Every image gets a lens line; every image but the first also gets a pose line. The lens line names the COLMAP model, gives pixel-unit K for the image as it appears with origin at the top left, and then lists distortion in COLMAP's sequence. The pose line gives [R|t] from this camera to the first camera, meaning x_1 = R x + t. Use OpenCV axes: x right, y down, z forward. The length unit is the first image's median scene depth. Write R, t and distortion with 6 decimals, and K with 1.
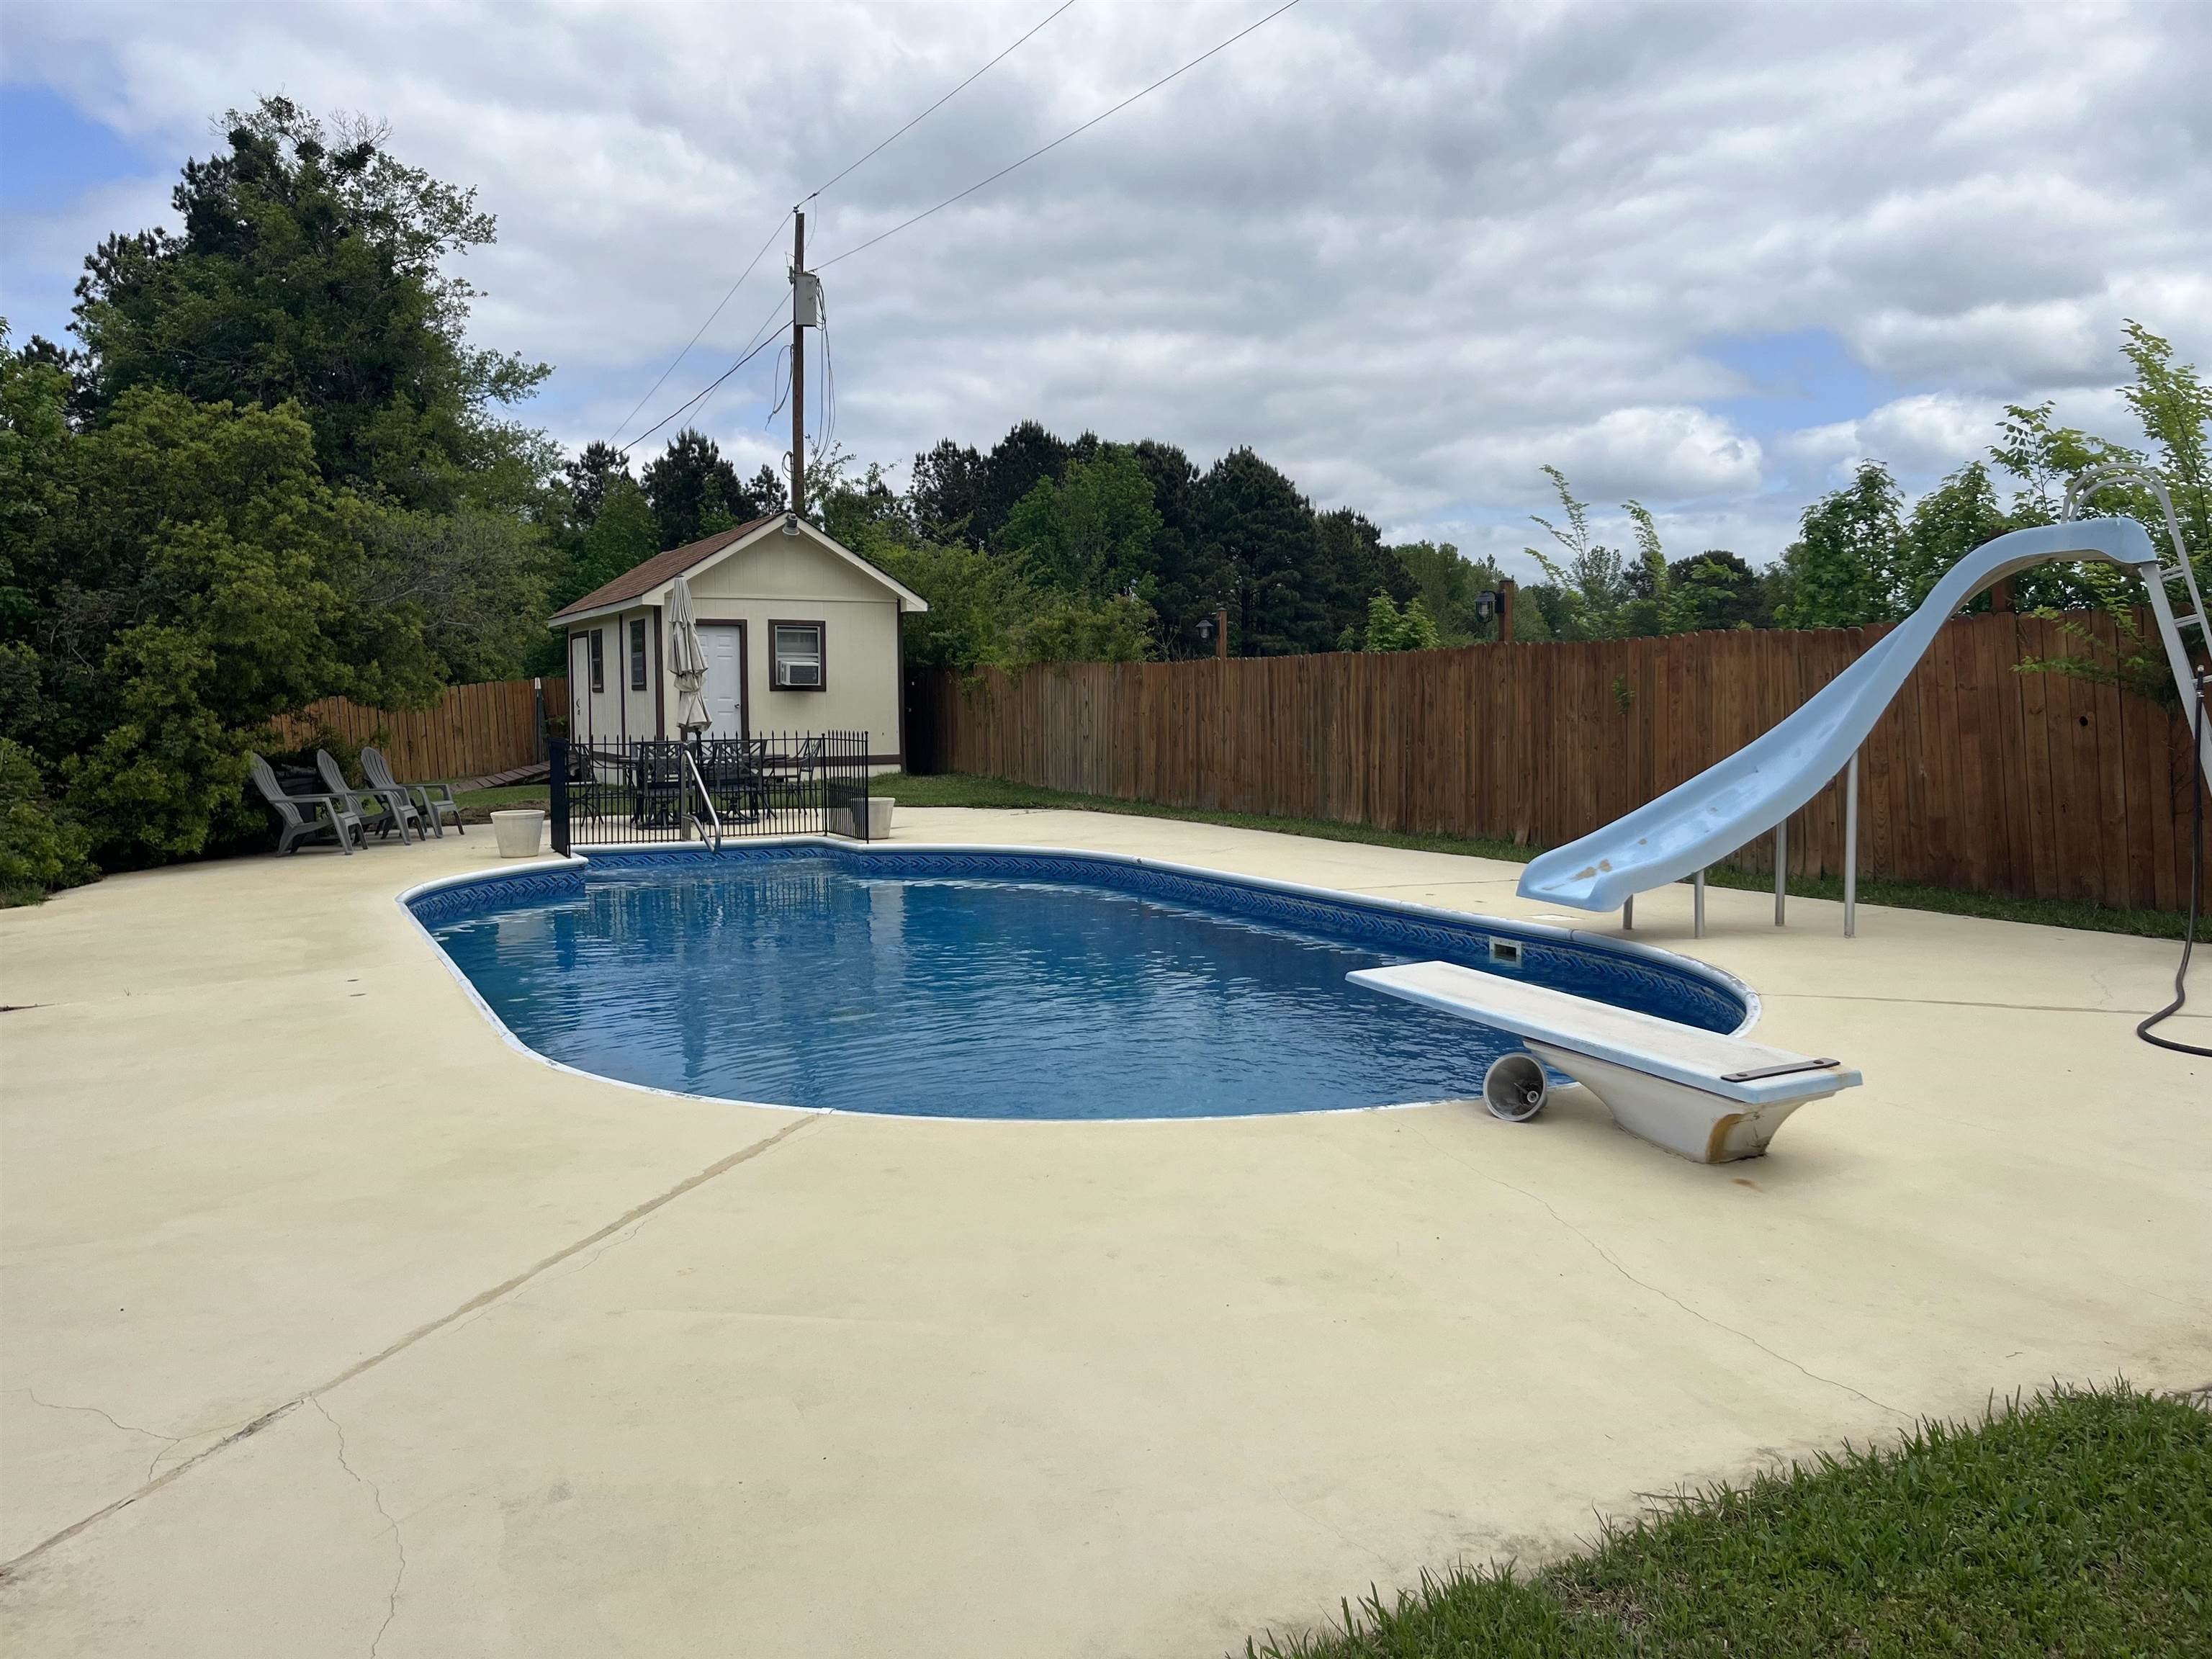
lens RADIAL K [[1666.6, 0, 1107.5], [0, 1666.6, 829.8], [0, 0, 1]] dist [0.062403, -0.086111]
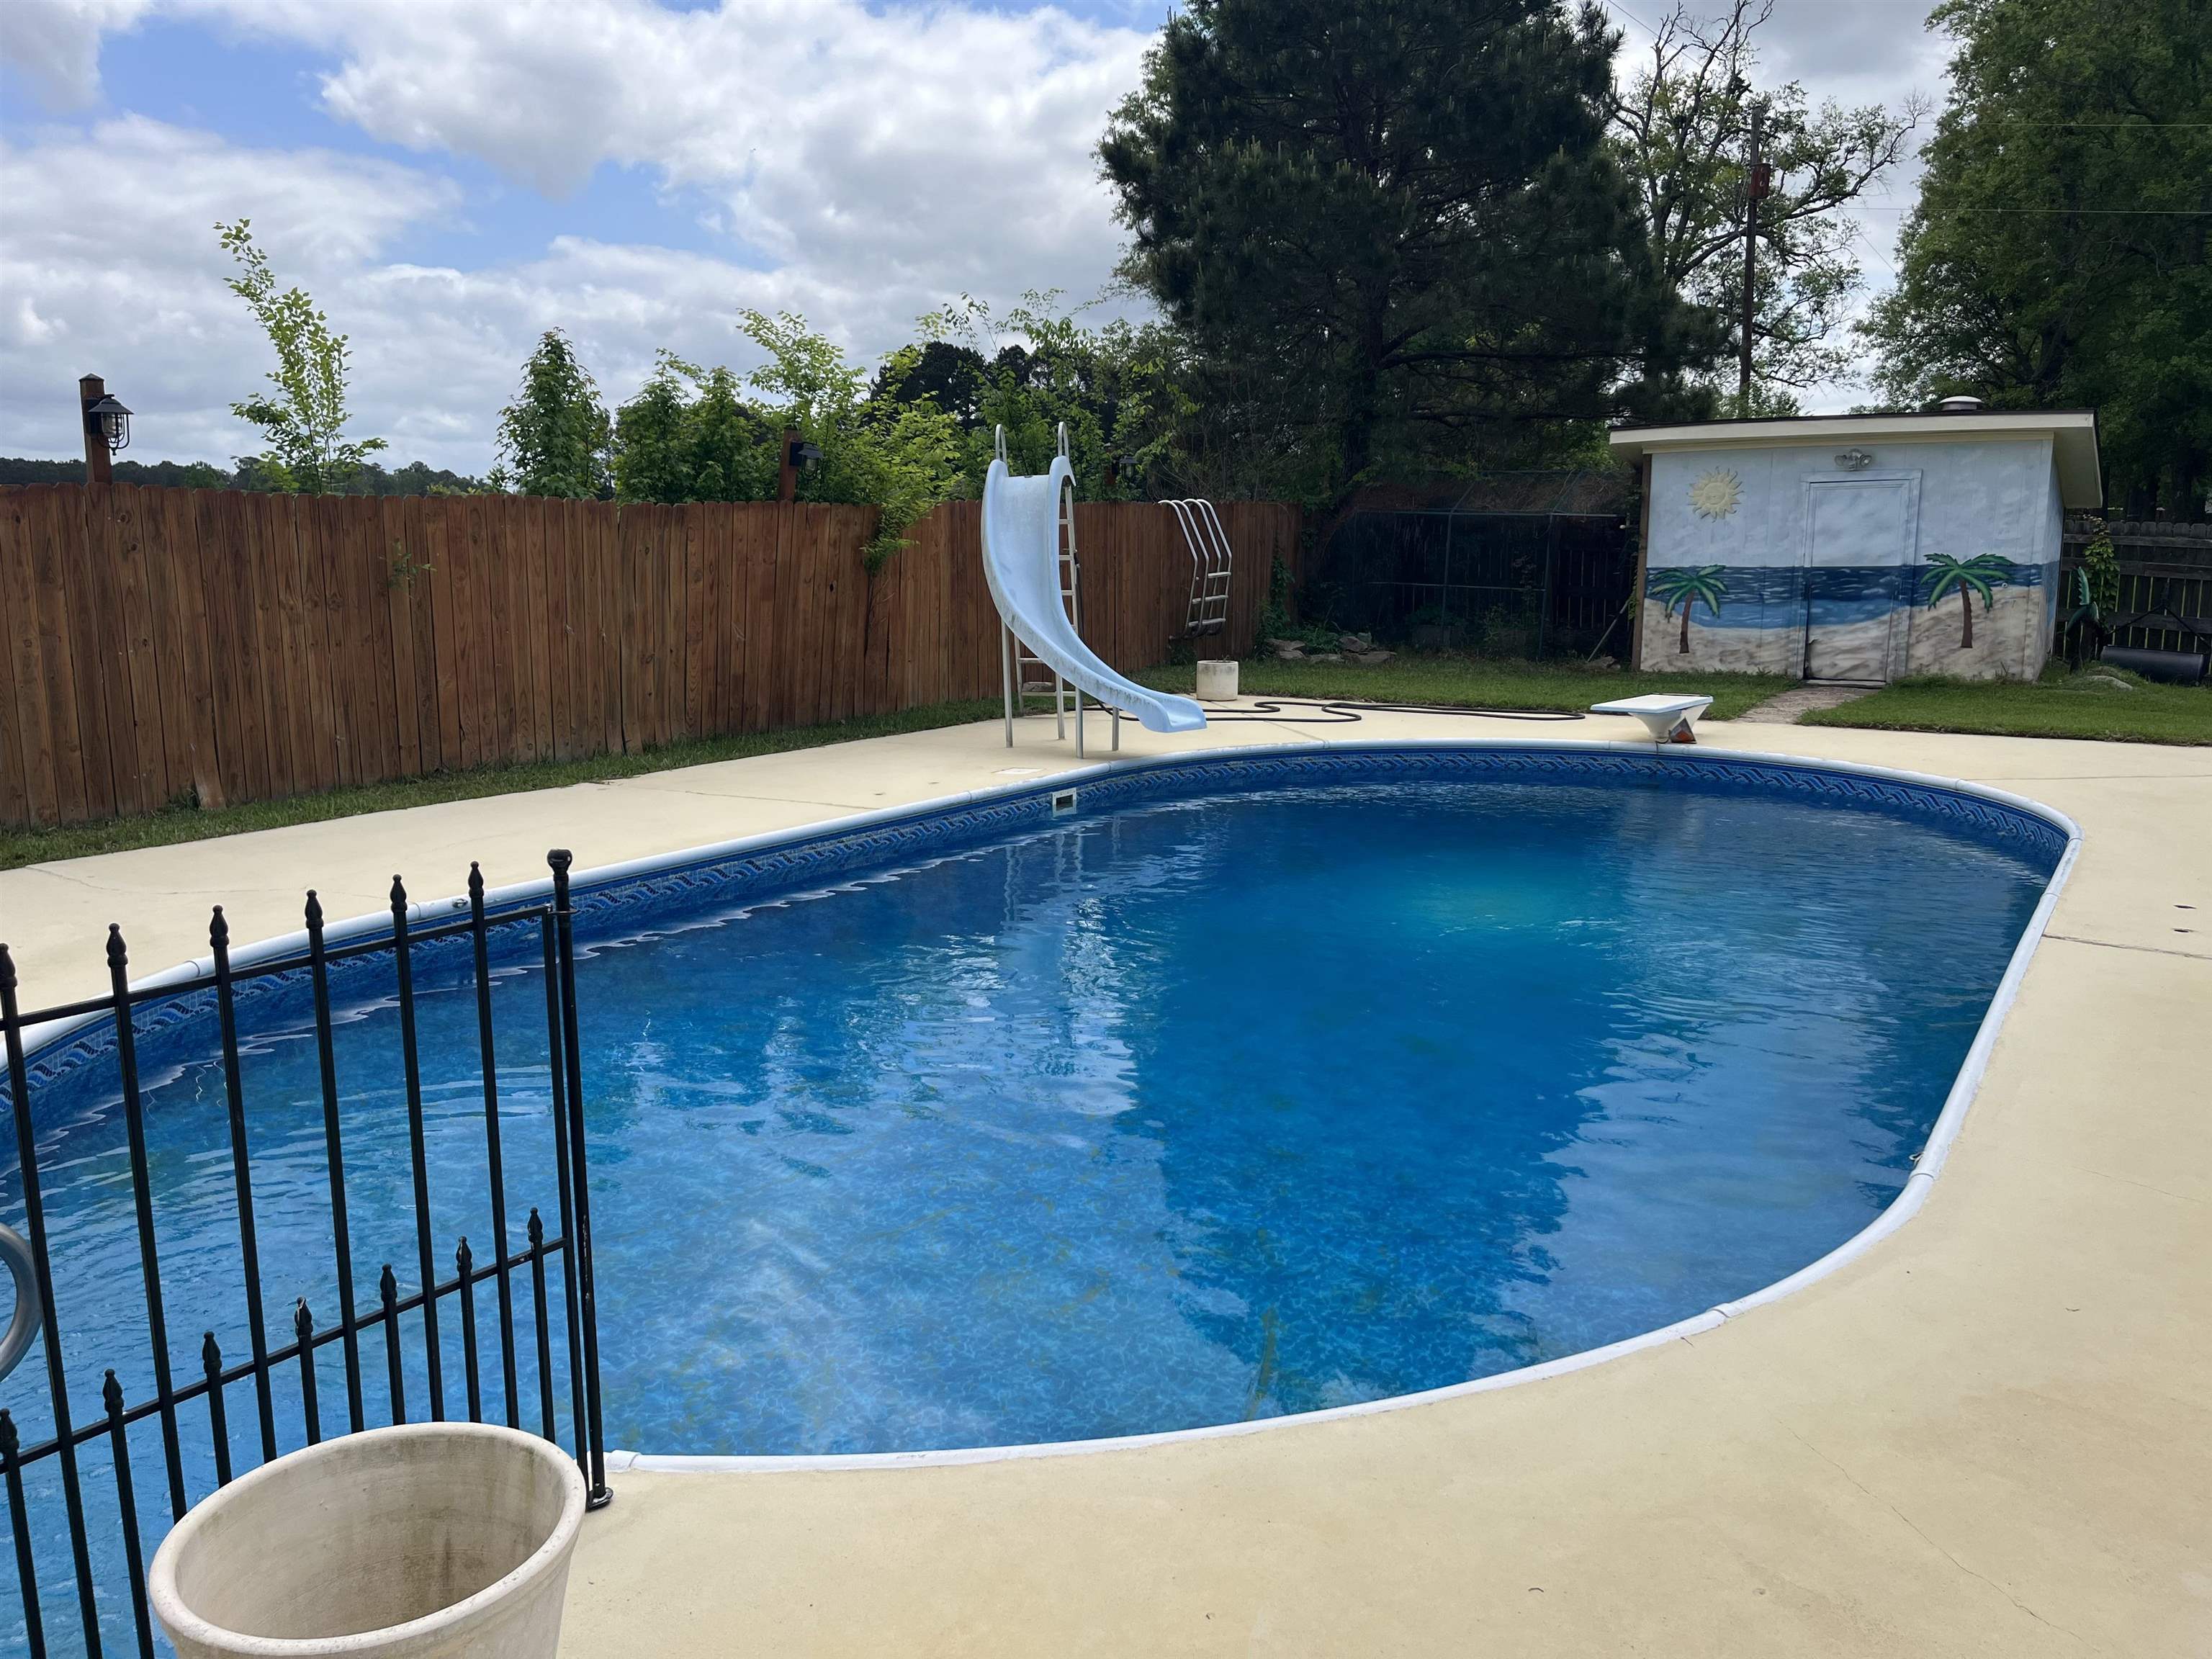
lens RADIAL K [[1666.6, 0, 1106.3], [0, 1666.6, 834.3], [0, 0, 1]] dist [0.062403, -0.086111]
pose [[-0.497636, -0.135031, 0.856811, -0.538942], [0.079134, 0.976621, 0.199873, -0.092430], [-0.863768, 0.167267, -0.475317, 1.126835]]
